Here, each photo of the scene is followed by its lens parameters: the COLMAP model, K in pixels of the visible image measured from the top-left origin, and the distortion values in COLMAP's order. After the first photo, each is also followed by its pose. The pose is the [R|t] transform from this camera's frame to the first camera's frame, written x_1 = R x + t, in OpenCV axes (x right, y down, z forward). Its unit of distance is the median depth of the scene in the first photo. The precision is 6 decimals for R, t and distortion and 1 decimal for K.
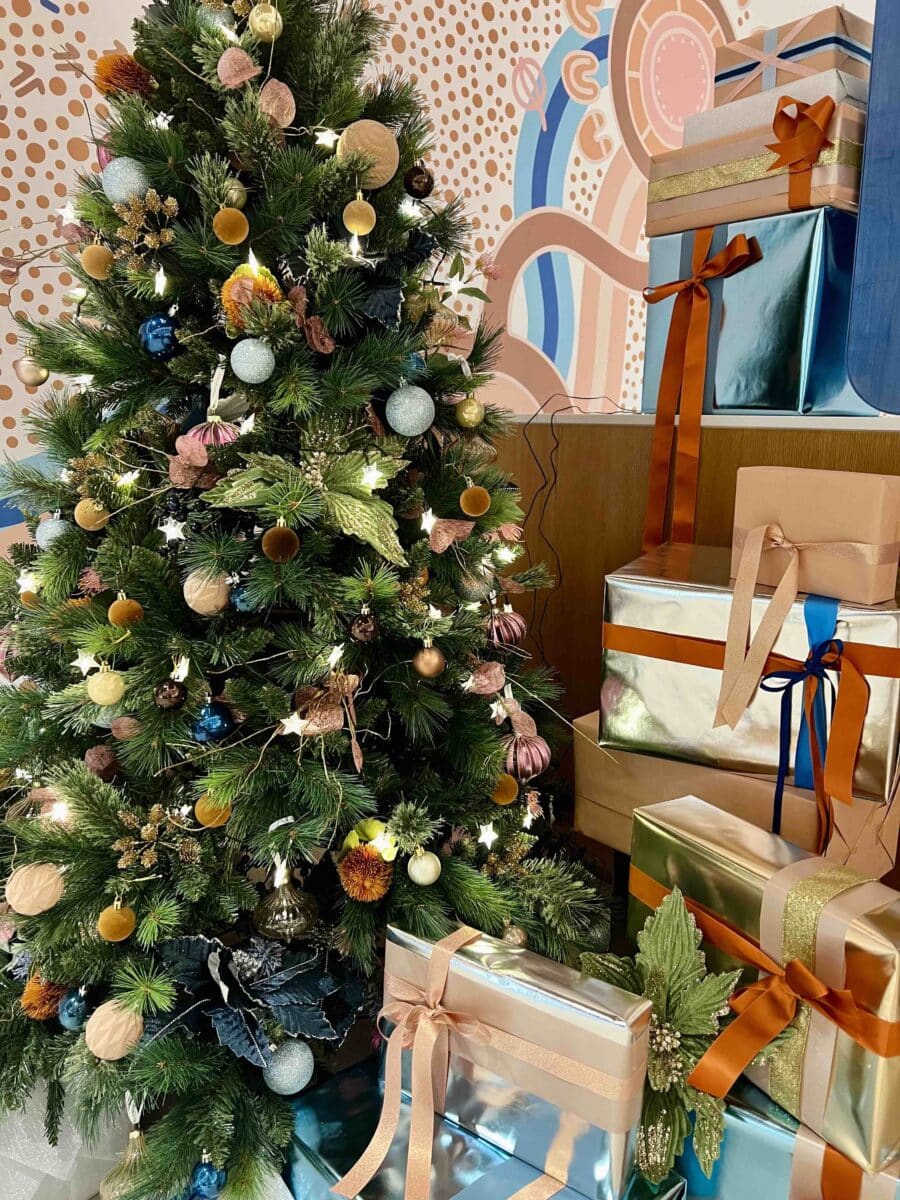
lens RADIAL K [[898.3, 0, 450.0], [0, 898.3, 600.0], [0, 0, 1]] dist [0.036238, -0.046198]
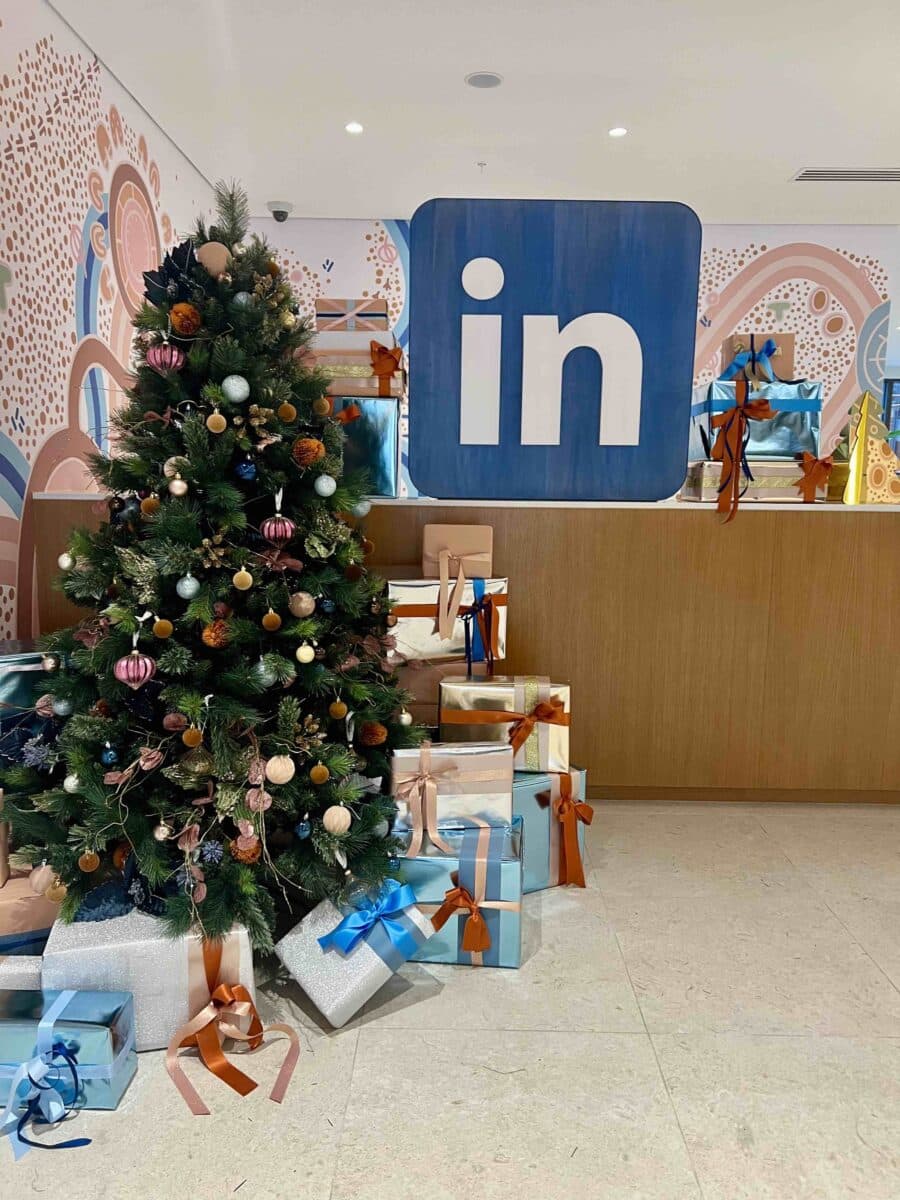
lens RADIAL K [[898.3, 0, 450.0], [0, 898.3, 600.0], [0, 0, 1]] dist [0.036238, -0.046198]
pose [[0.609891, -0.112886, 0.784404, -0.932083], [0.153233, 0.987922, 0.023032, -0.006858], [-0.777529, 0.106149, 0.619823, -0.254164]]
